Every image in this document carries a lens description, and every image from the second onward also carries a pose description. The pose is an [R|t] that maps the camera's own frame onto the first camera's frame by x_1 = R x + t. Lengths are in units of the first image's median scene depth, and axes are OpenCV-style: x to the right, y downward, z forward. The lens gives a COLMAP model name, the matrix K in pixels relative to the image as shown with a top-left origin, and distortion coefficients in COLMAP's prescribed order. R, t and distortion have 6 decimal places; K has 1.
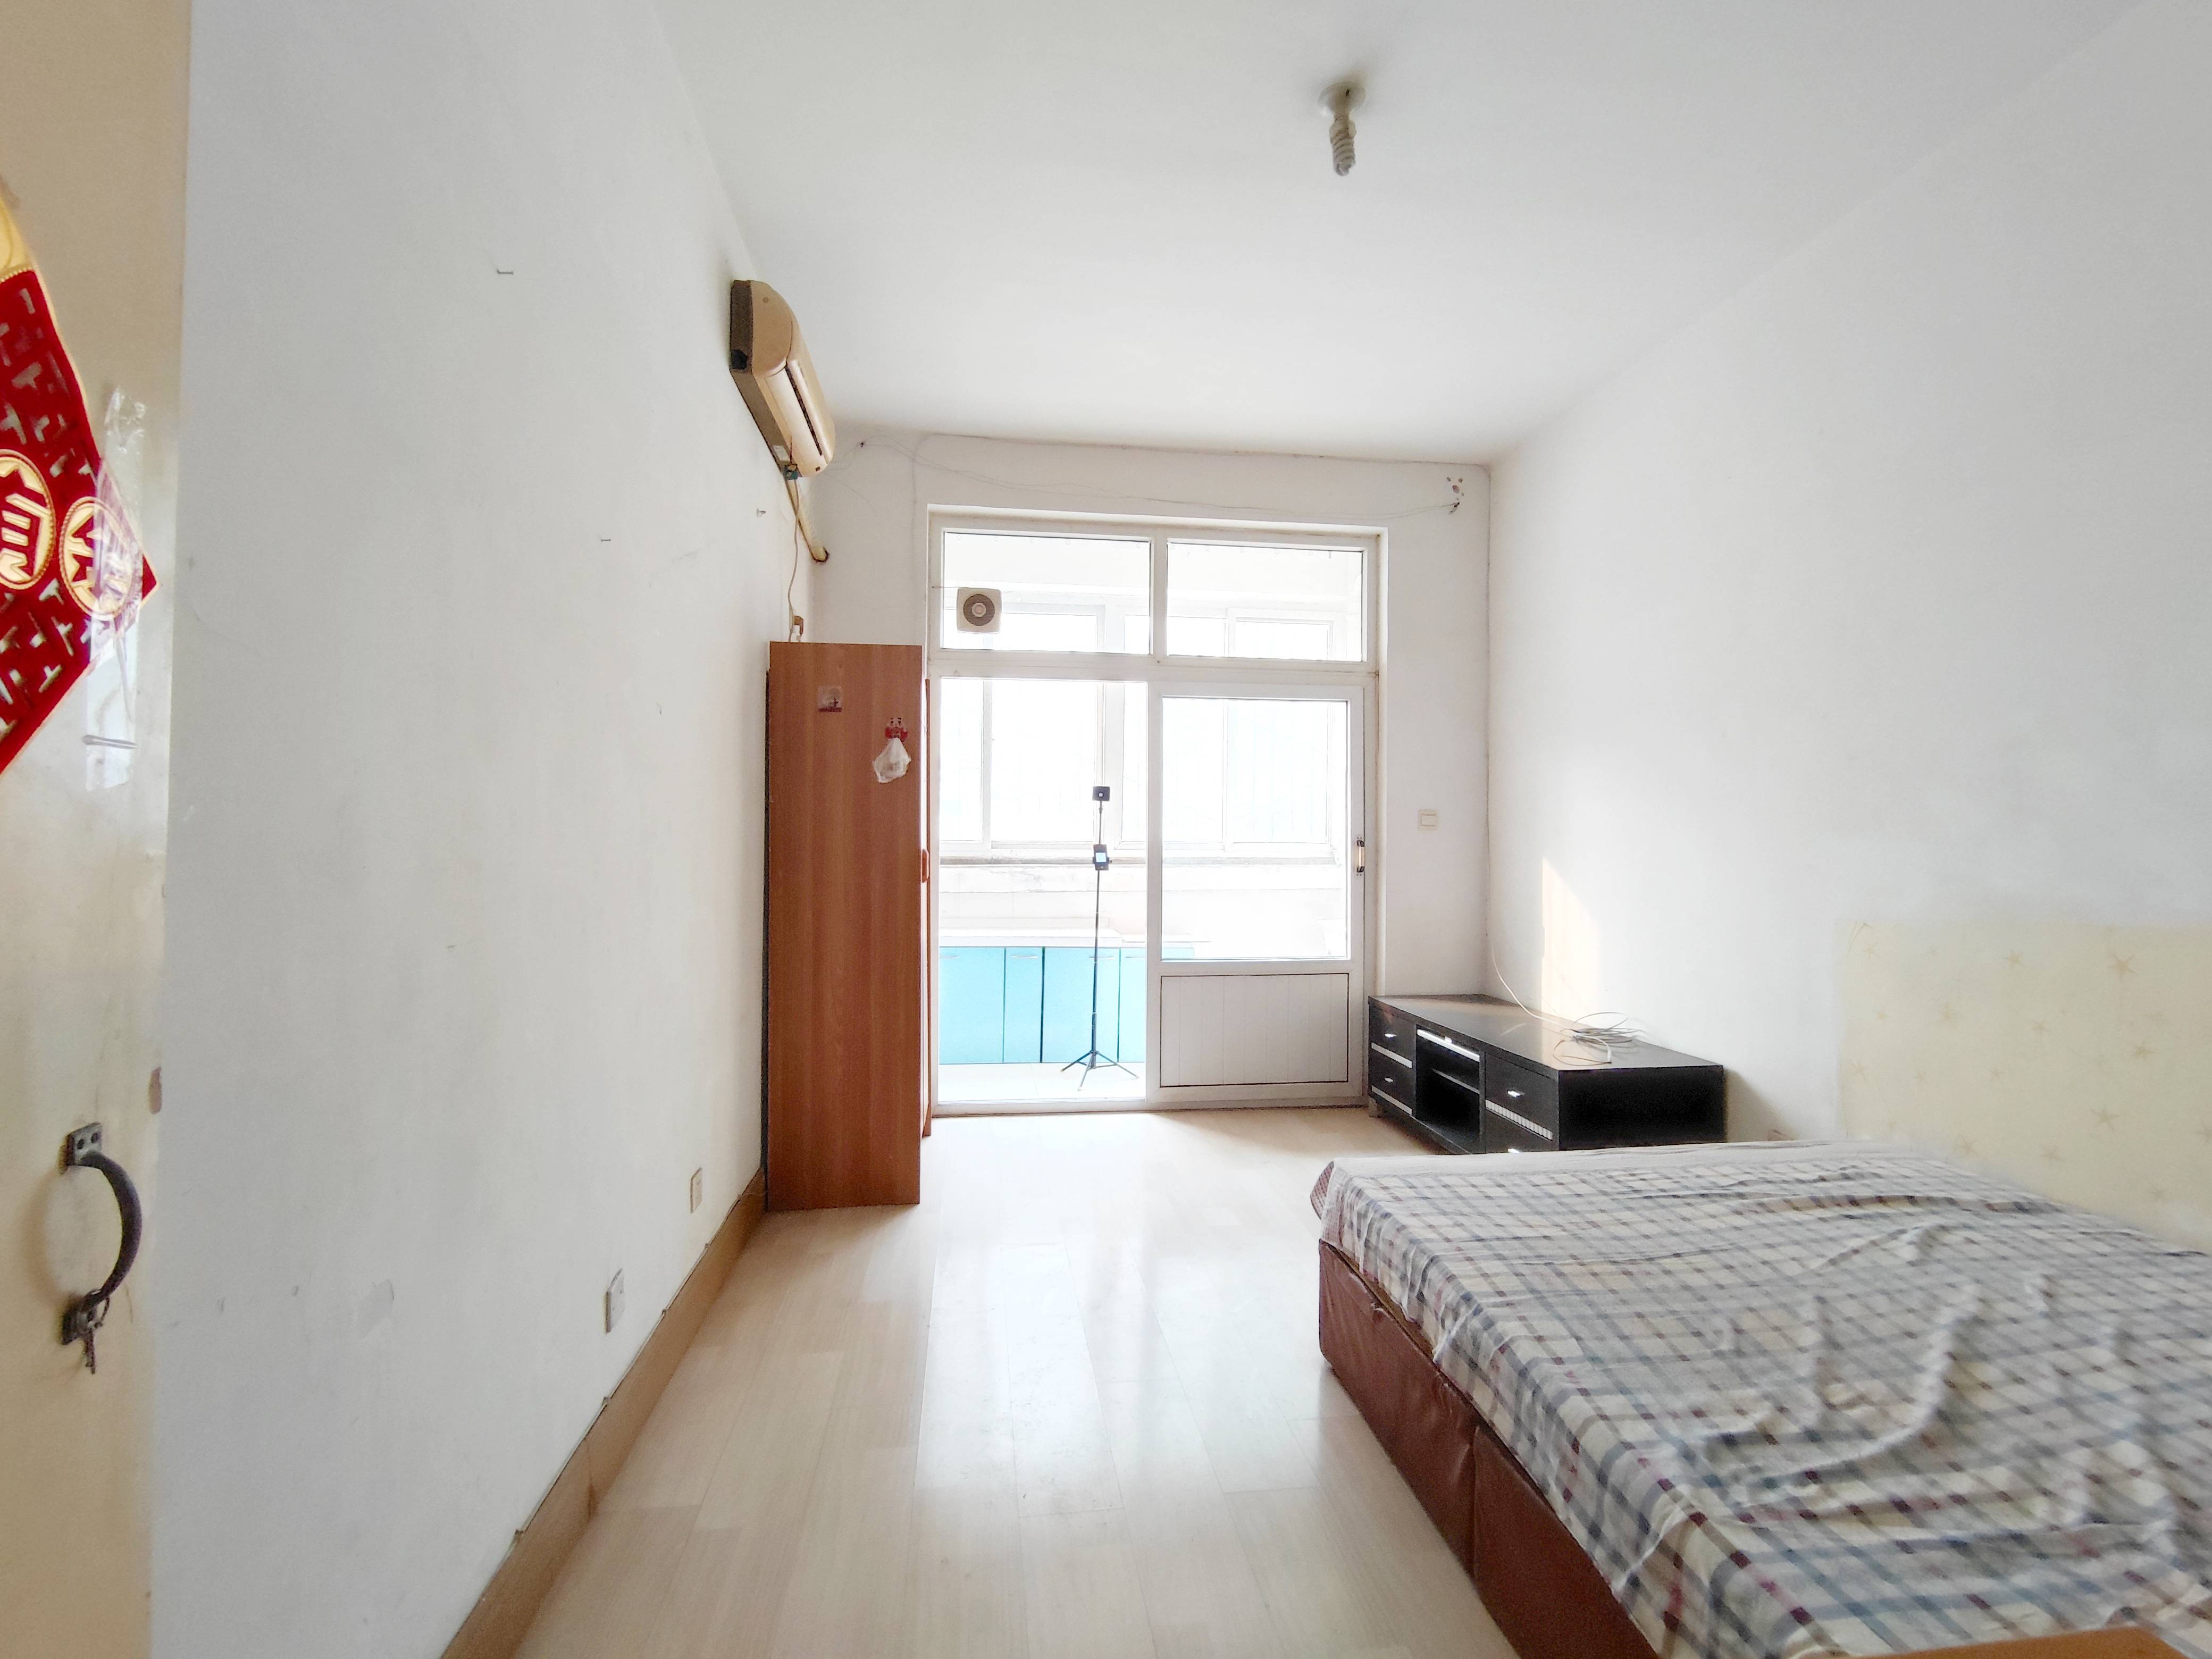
lens RADIAL K [[1021.4, 0, 1106.0], [0, 1021.4, 829.5], [0, 0, 1]] dist [-0.000530, -0.000215]
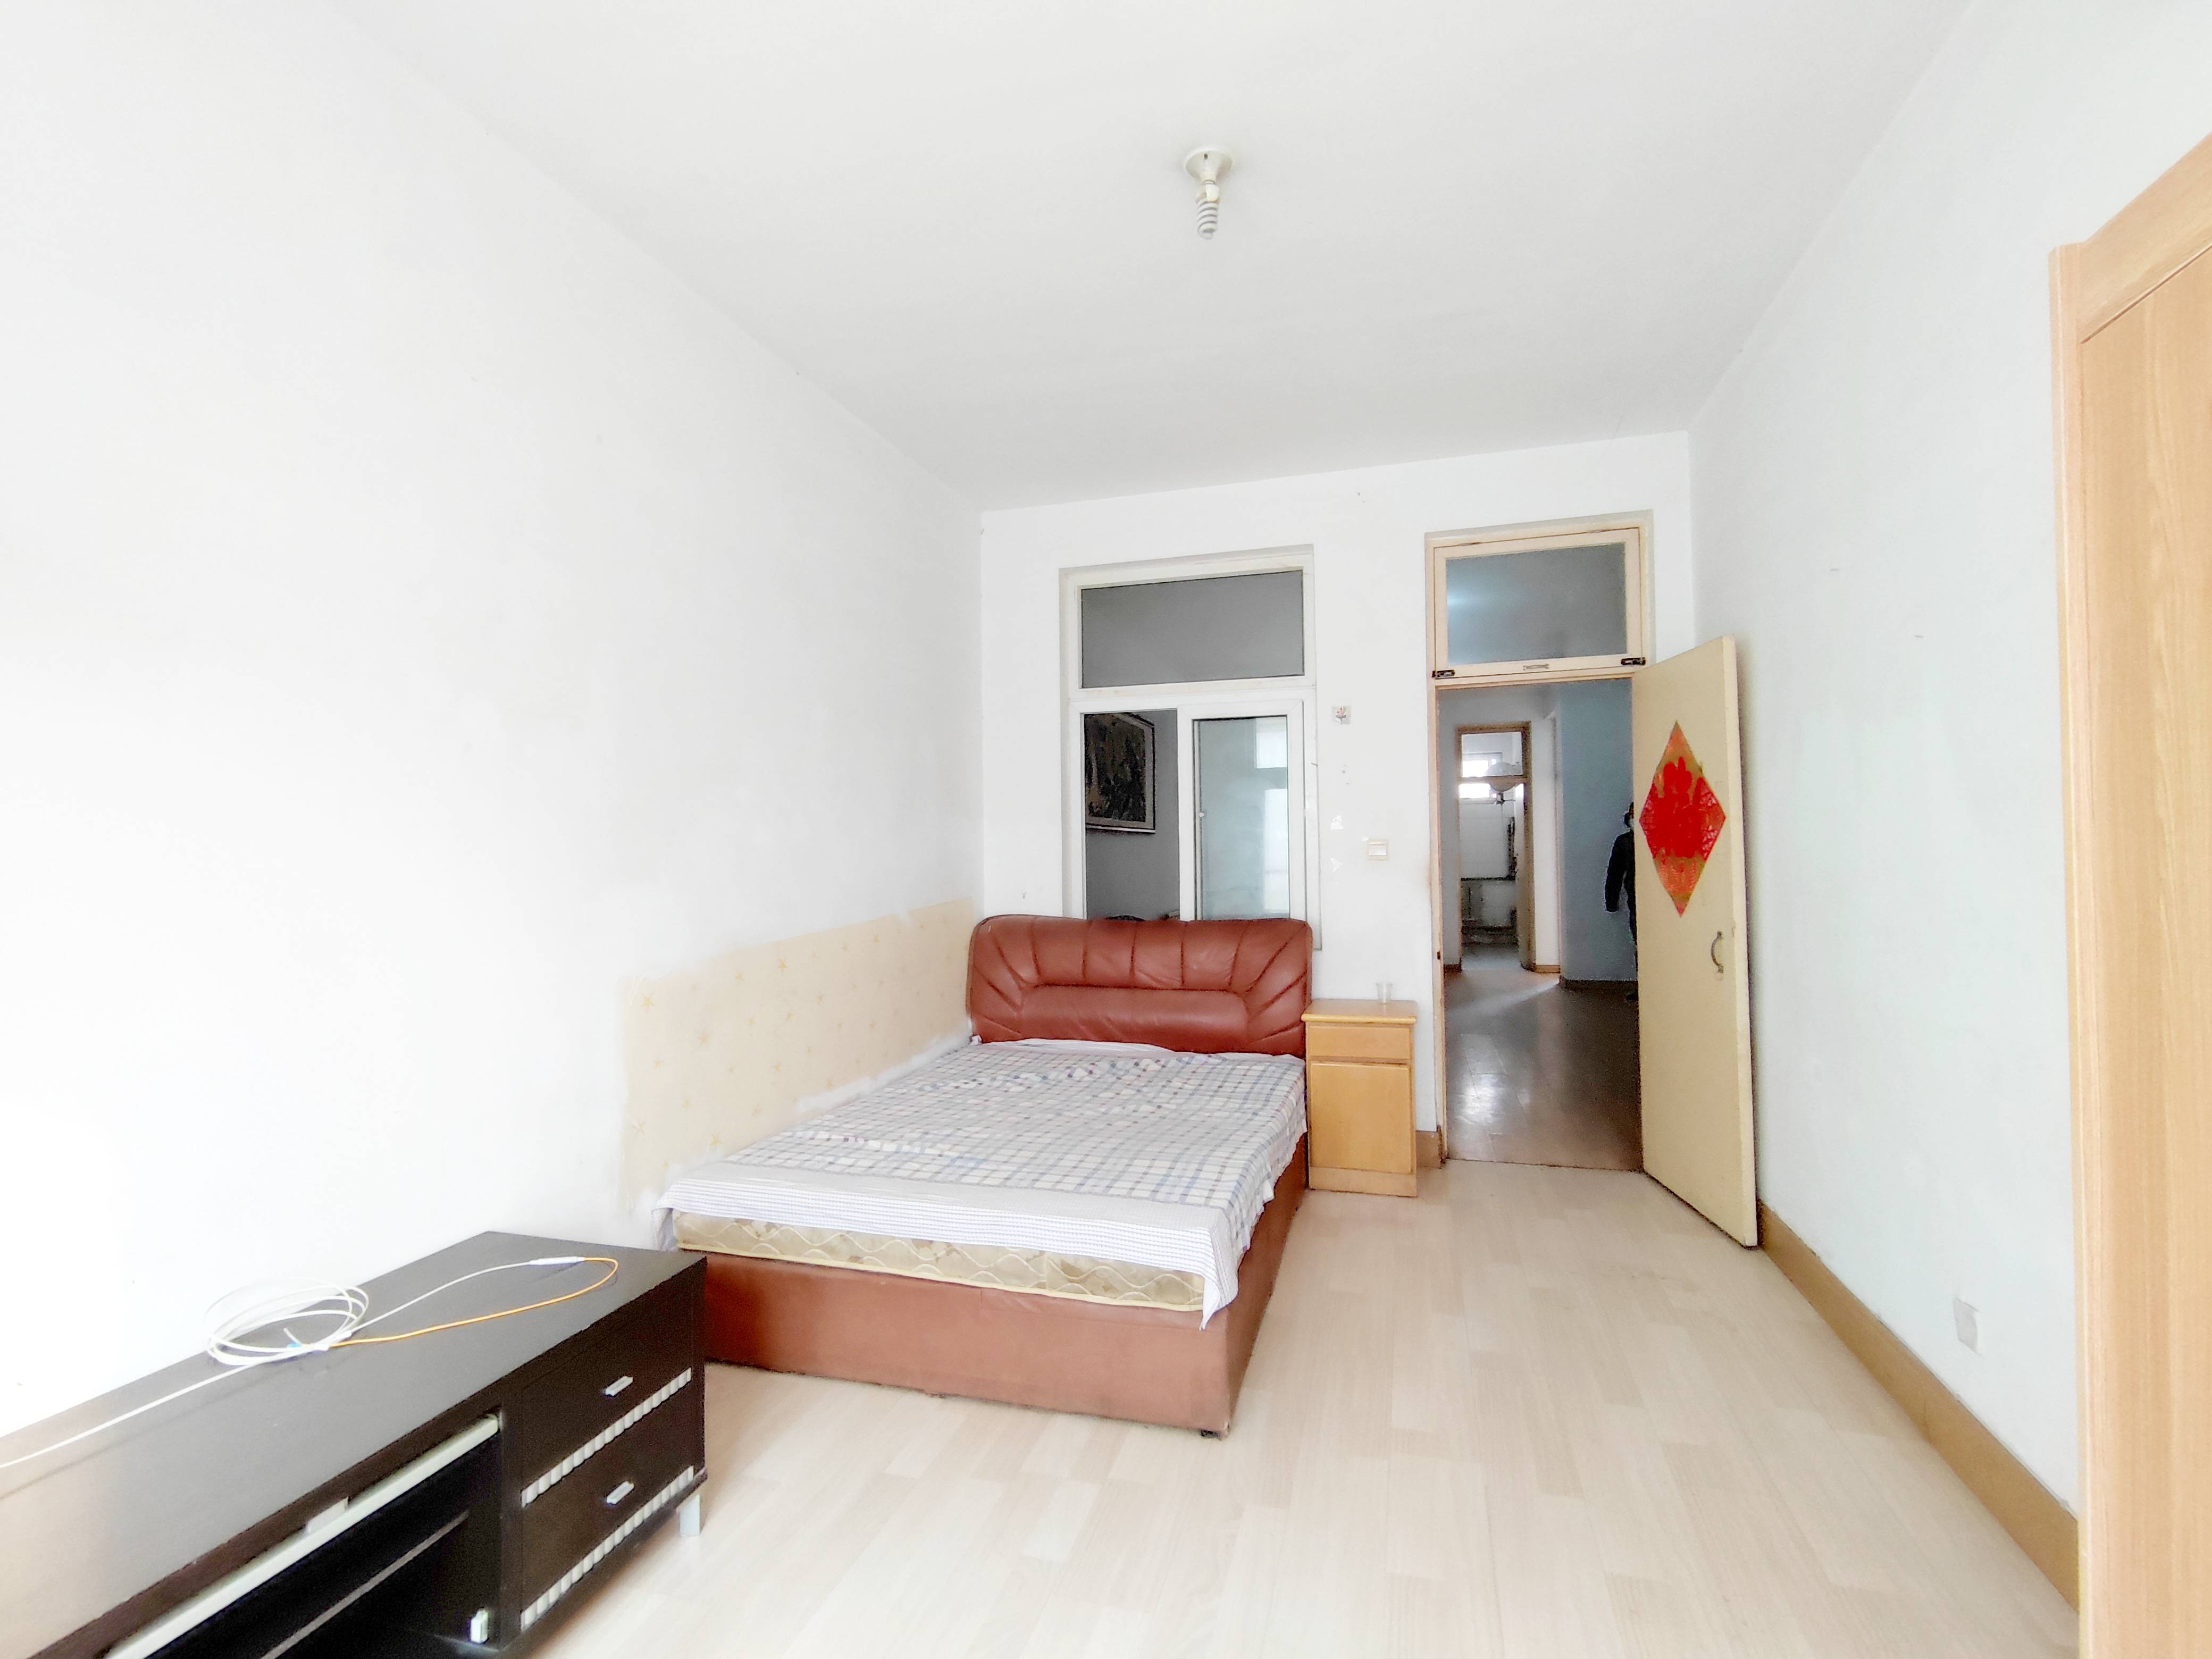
lens RADIAL K [[1021.4, 0, 1106.0], [0, 1021.4, 829.5], [0, 0, 1]] dist [-0.000530, -0.000215]
pose [[-0.913310, 0.013215, 0.407051, -0.096400], [0.003861, 0.999709, -0.023792, -0.033982], [-0.407247, -0.020157, -0.913095, 2.246432]]
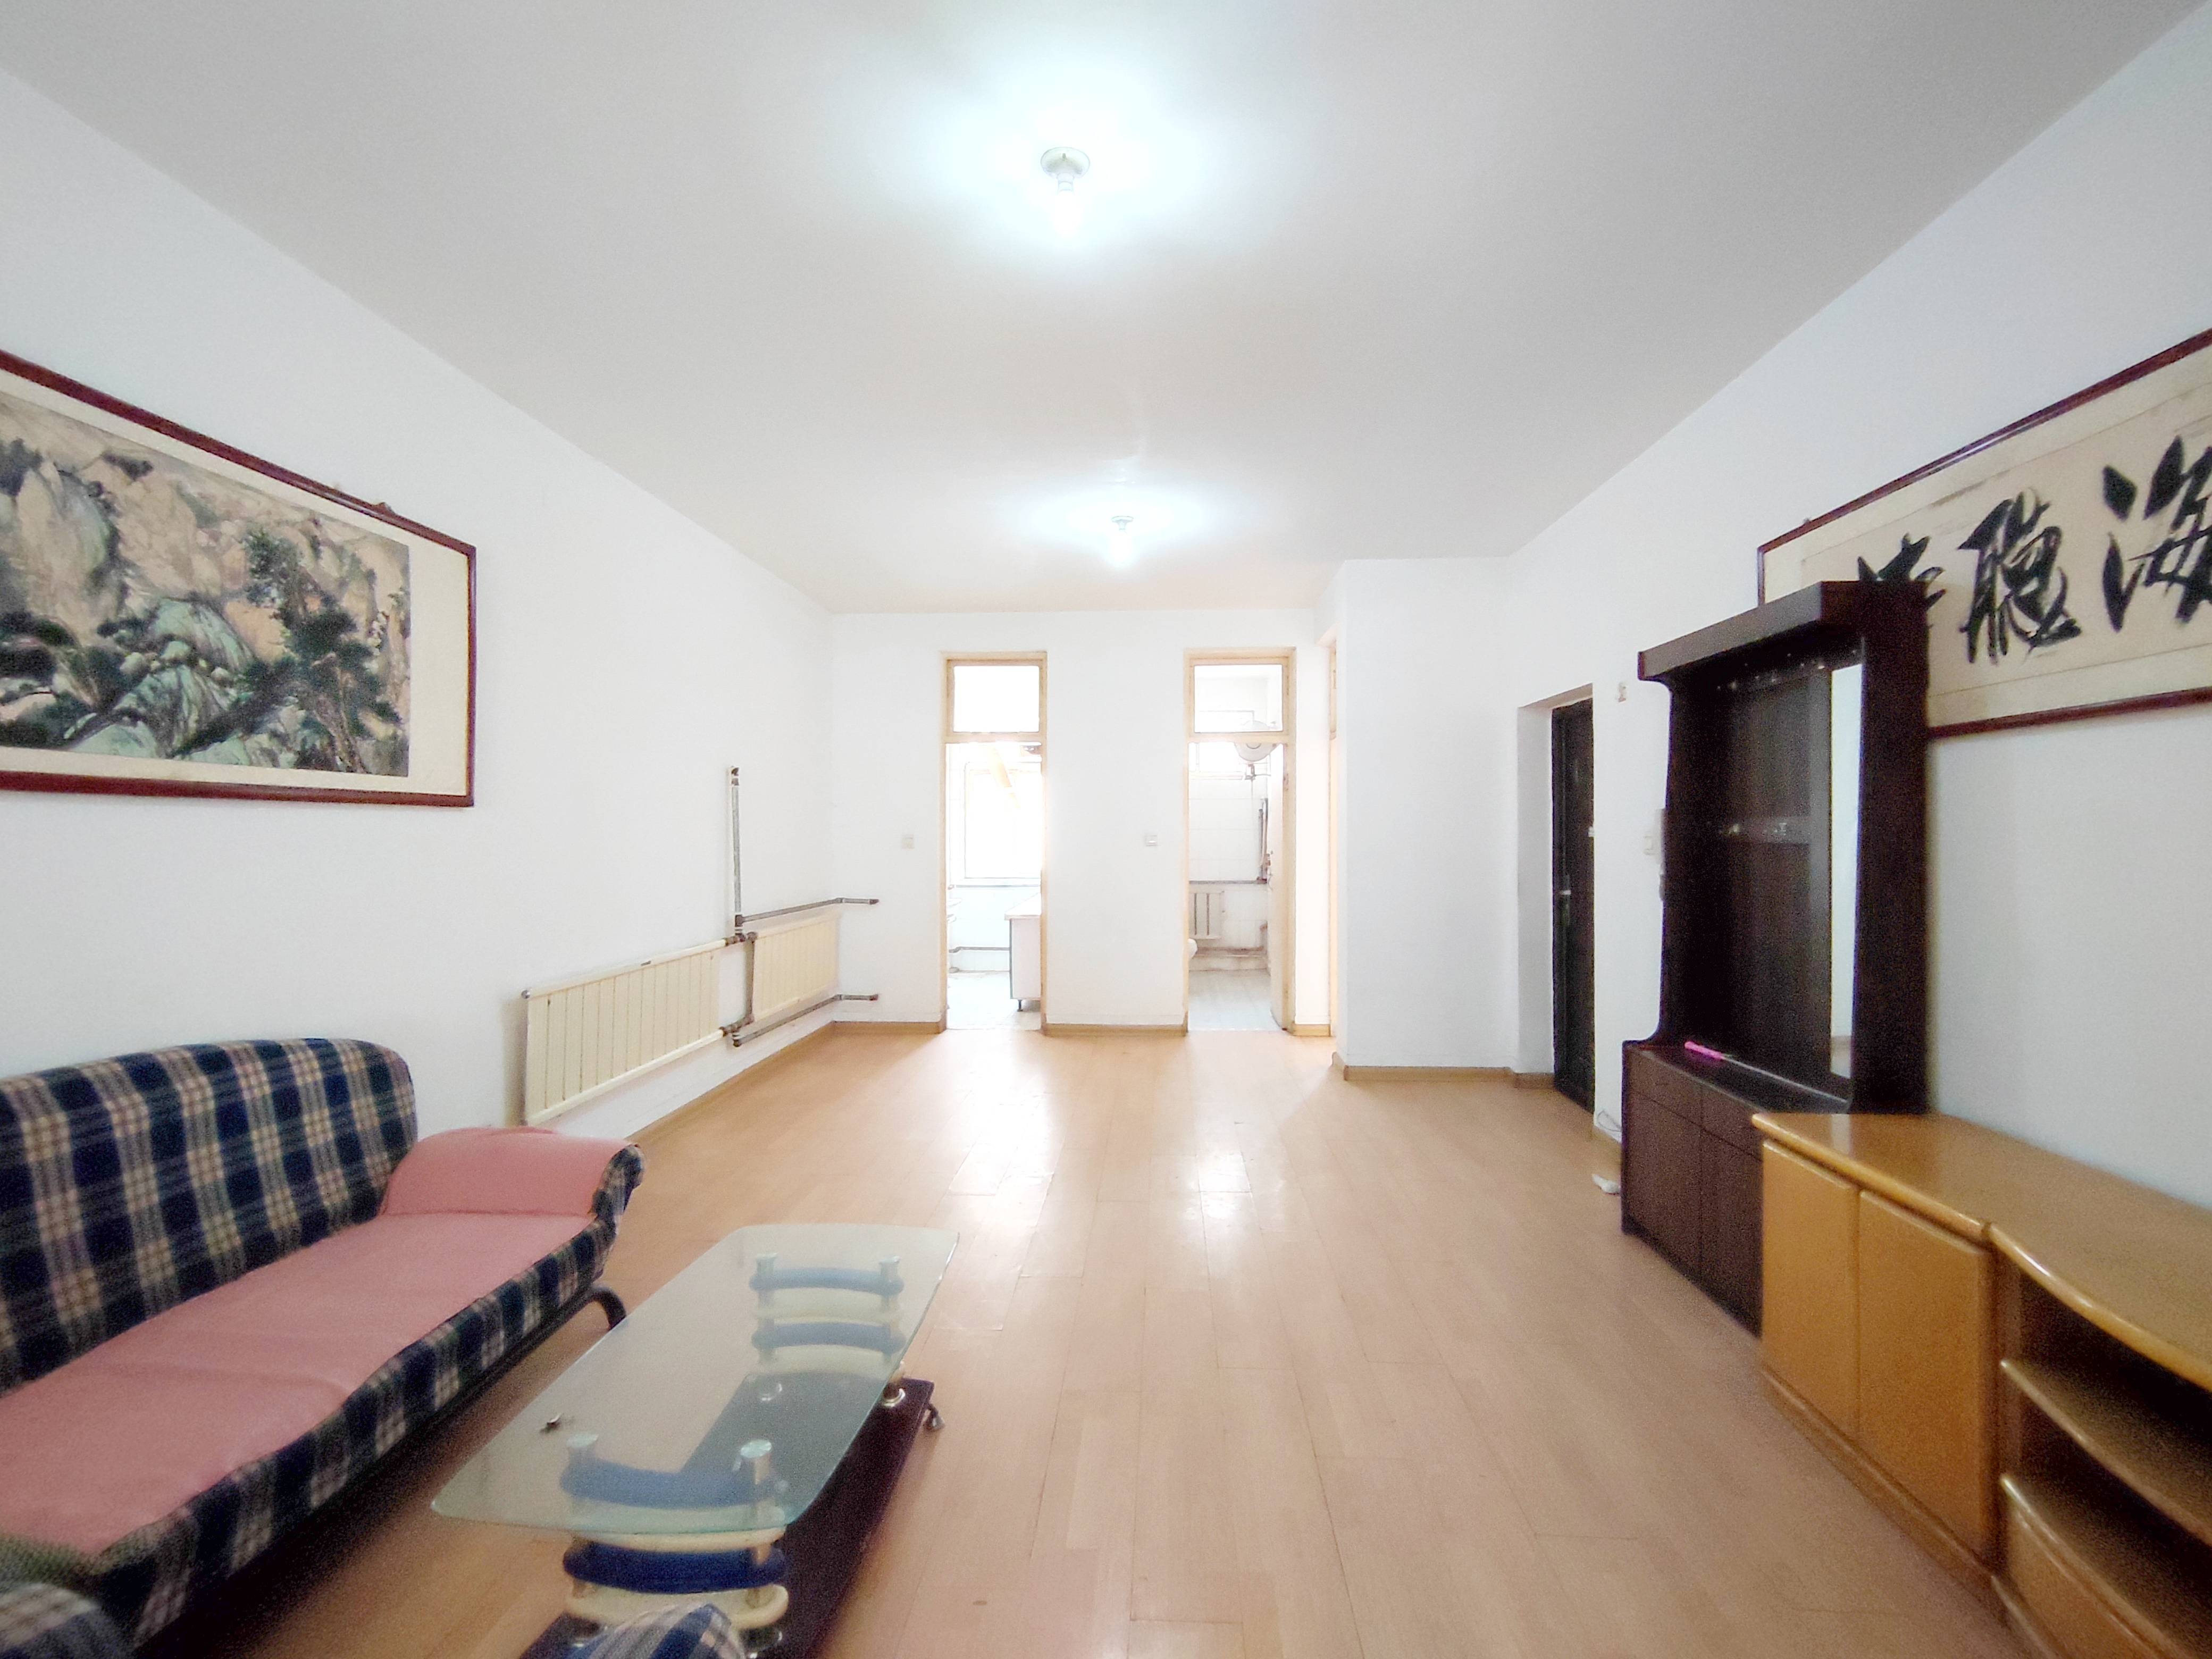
lens RADIAL K [[1021.4, 0, 1106.0], [0, 1021.4, 829.5], [0, 0, 1]] dist [-0.000530, -0.000215]
pose [[-0.981379, -0.005629, 0.191996, -0.067253], [-0.007436, 0.999935, -0.008692, -0.043186], [-0.191935, -0.009958, -0.981357, 1.605466]]
